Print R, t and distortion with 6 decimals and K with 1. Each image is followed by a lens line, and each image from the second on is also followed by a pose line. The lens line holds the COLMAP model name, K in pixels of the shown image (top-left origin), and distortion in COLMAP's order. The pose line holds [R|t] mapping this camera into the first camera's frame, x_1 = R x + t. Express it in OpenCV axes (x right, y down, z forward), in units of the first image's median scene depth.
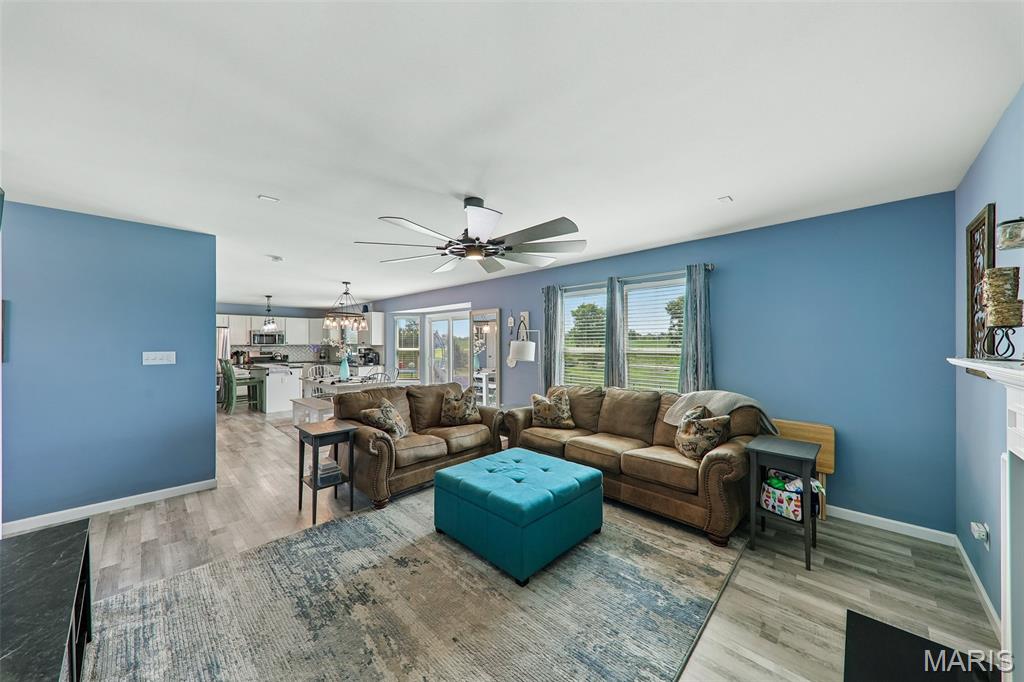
lens RADIAL K [[353.4, 0, 510.7], [0, 353.4, 343.8], [0, 0, 1]] dist [0.000405, -0.000092]
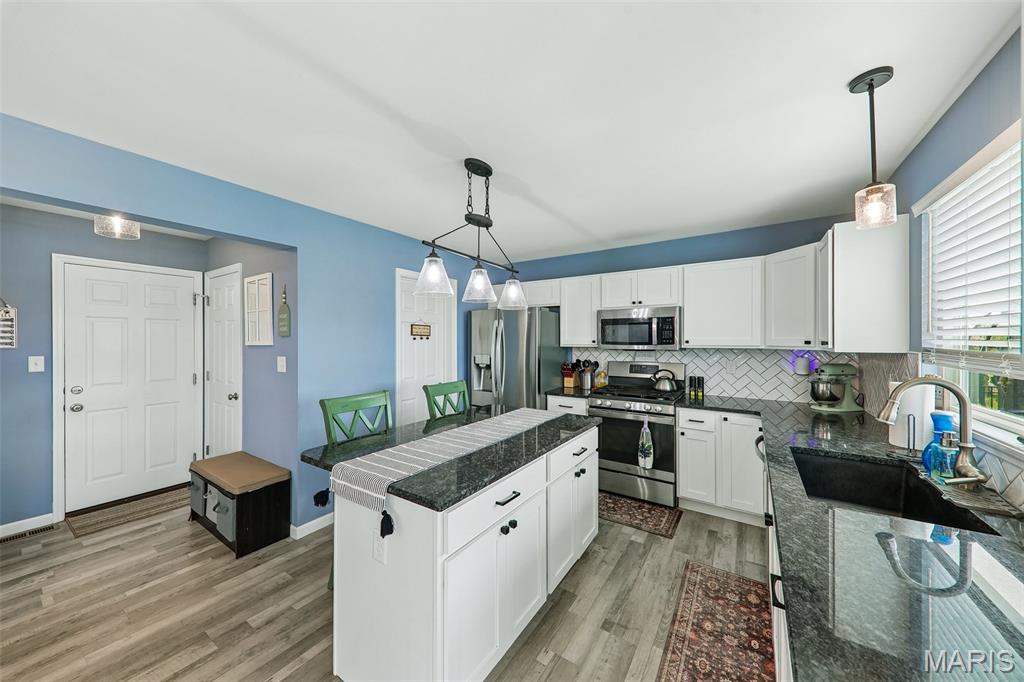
lens RADIAL K [[356.0, 0, 507.9], [0, 356.0, 338.9], [0, 0, 1]] dist [0.000688, -0.000015]
pose [[0.170102, -0.000323, -0.985426, -0.357794], [-0.001400, 0.999999, -0.000570, -0.005256], [0.985425, 0.001477, 0.170102, 0.829353]]
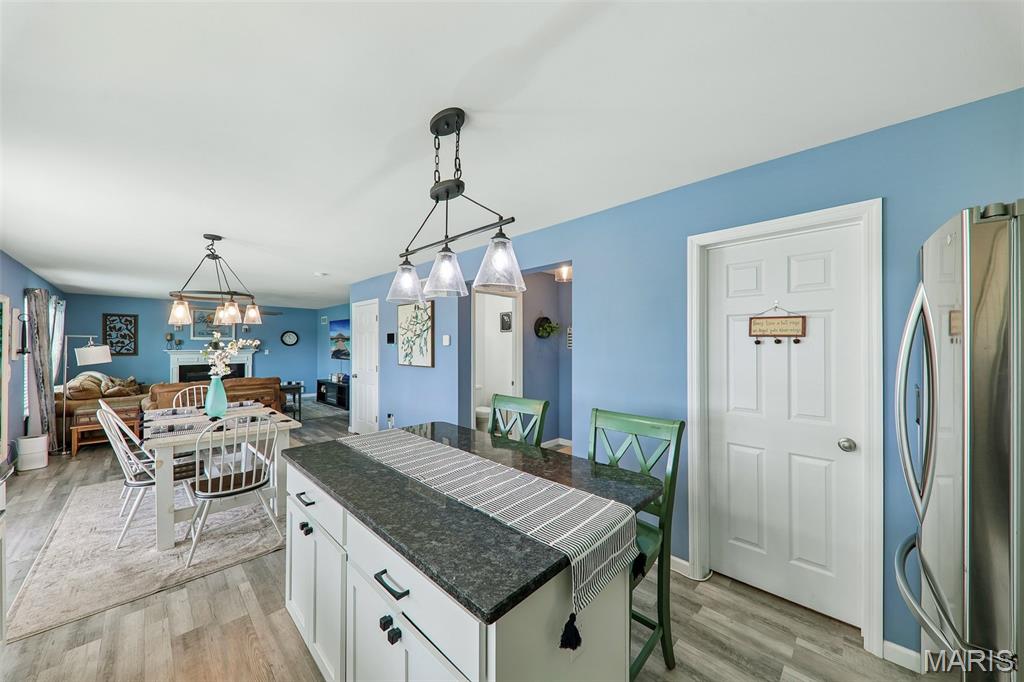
lens RADIAL K [[356.0, 0, 507.9], [0, 356.0, 338.9], [0, 0, 1]] dist [0.000688, -0.000015]
pose [[-0.999978, 0.000358, 0.006608, -0.611294], [0.000330, 0.999991, -0.004220, -0.006729], [-0.006609, -0.004218, -0.999969, 1.021987]]
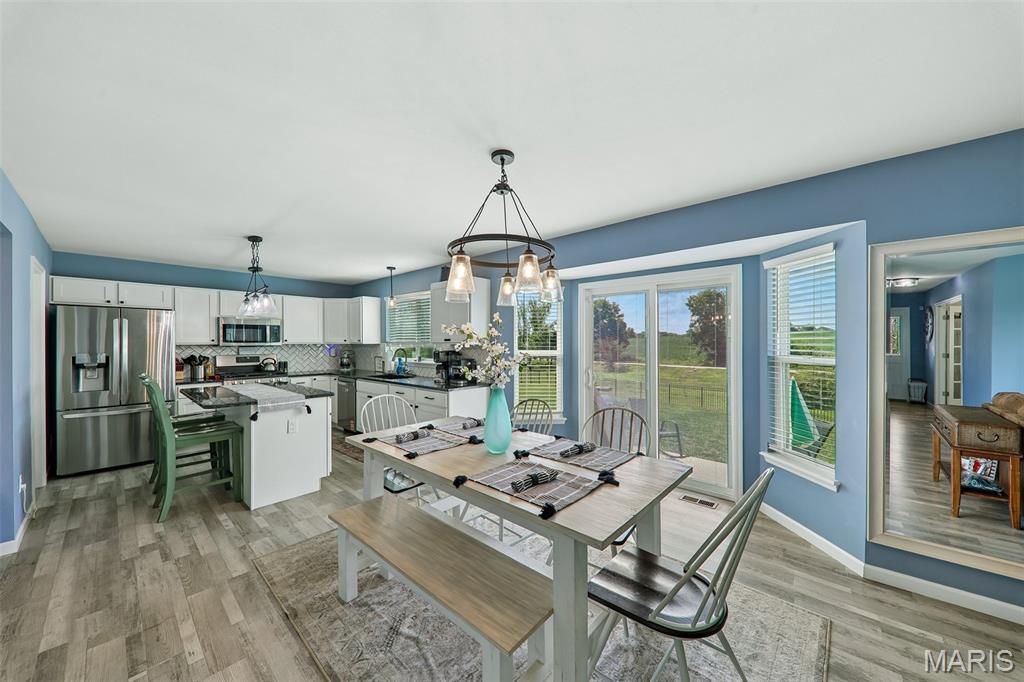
lens RADIAL K [[362.4, 0, 516.6], [0, 362.4, 342.0], [0, 0, 1]] dist [-0.000268, -0.004689]
pose [[0.999241, 0.000117, 0.038948, -0.308813], [-0.000084, 1.000000, -0.000846, 0.000210], [-0.038948, 0.000842, 0.999241, 0.439360]]
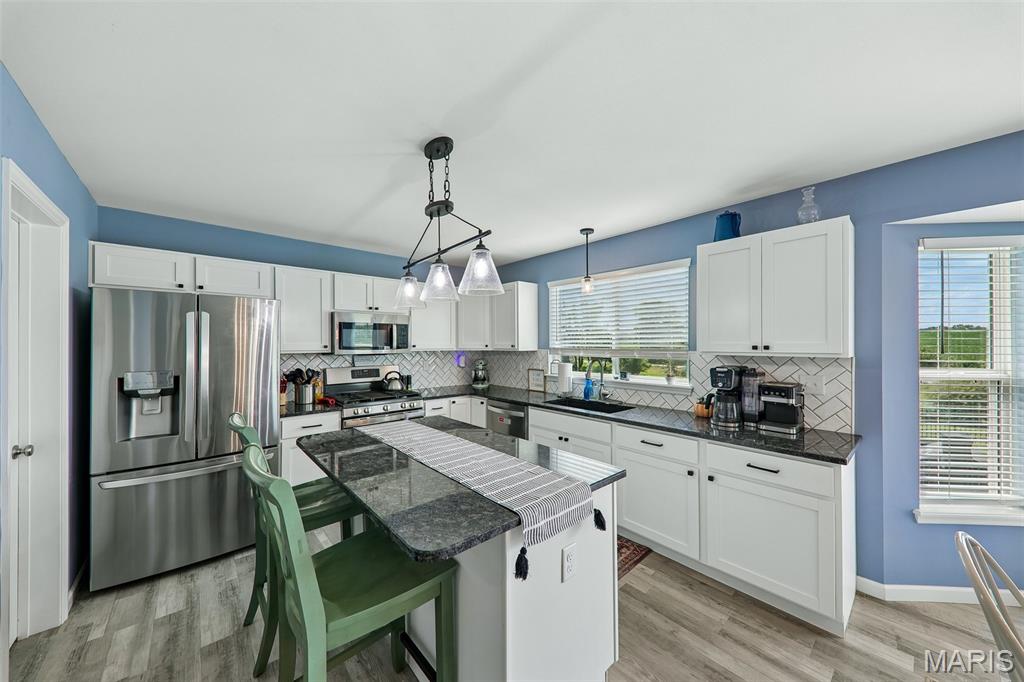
lens RADIAL K [[353.4, 0, 510.7], [0, 353.4, 343.8], [0, 0, 1]] dist [0.000405, -0.000092]
pose [[0.996367, -0.000232, -0.085159, -0.524796], [0.000221, 1.000000, -0.000145, -0.005264], [0.085159, 0.000126, 0.996367, 0.659019]]
